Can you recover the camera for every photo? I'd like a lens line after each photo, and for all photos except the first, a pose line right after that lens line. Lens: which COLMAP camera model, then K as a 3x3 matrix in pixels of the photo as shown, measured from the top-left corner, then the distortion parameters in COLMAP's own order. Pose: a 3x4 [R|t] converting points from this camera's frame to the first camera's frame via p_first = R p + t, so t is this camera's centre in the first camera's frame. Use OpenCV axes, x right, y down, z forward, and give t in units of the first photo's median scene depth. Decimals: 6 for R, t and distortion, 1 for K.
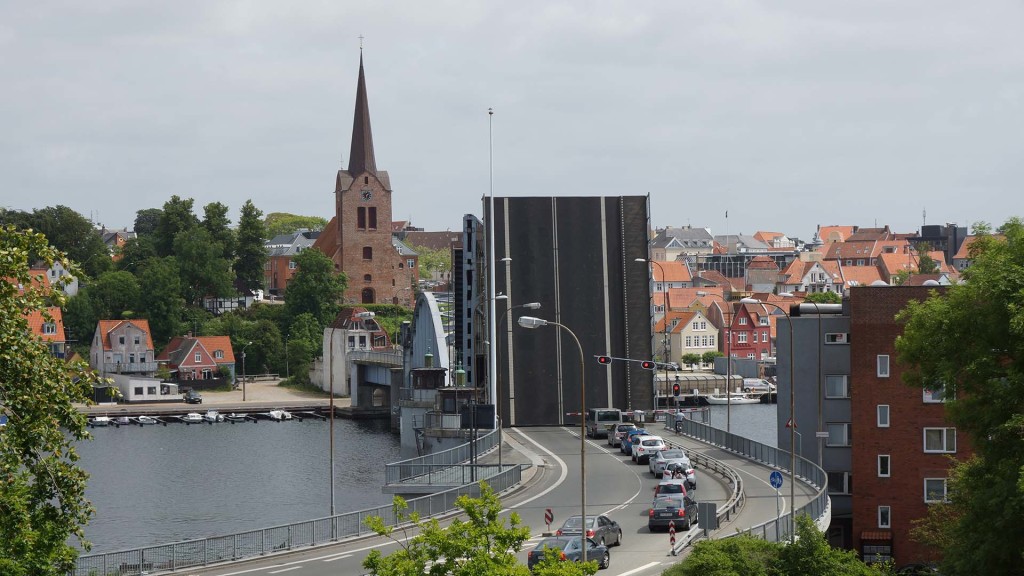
lens RADIAL K [[2328.2, 0, 519.3], [0, 2328.2, 288.7], [0, 0, 1]] dist [0.078426, 0.000000]
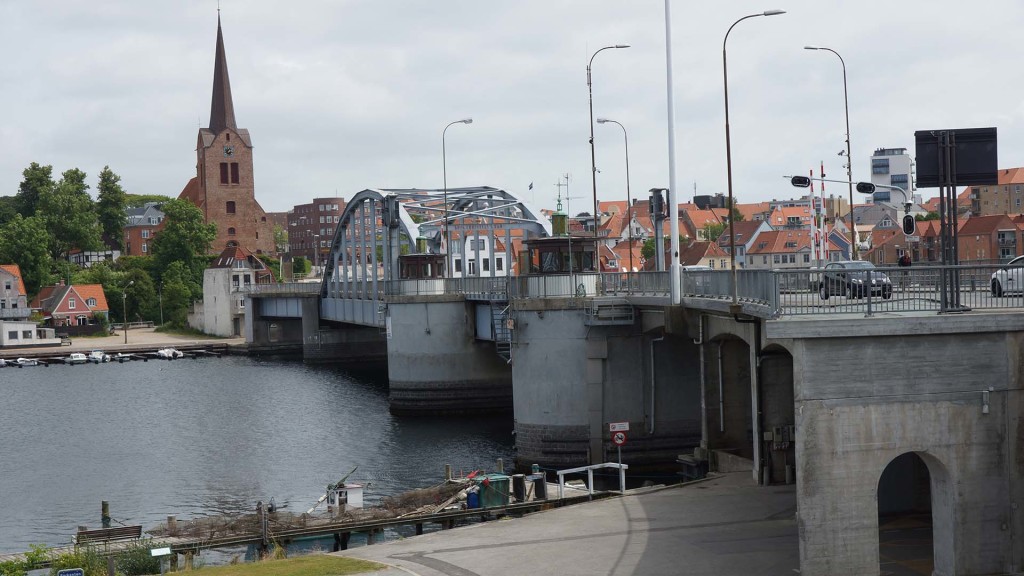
lens RADIAL K [[1726.4, 0, 510.8], [0, 1726.4, 299.2], [0, 0, 1]] dist [0.047265, 0.000000]
pose [[0.990571, -0.023760, 0.134927, -0.049893], [0.023383, 0.999717, 0.004375, 0.026799], [-0.134993, -0.001179, 0.990846, 0.238843]]
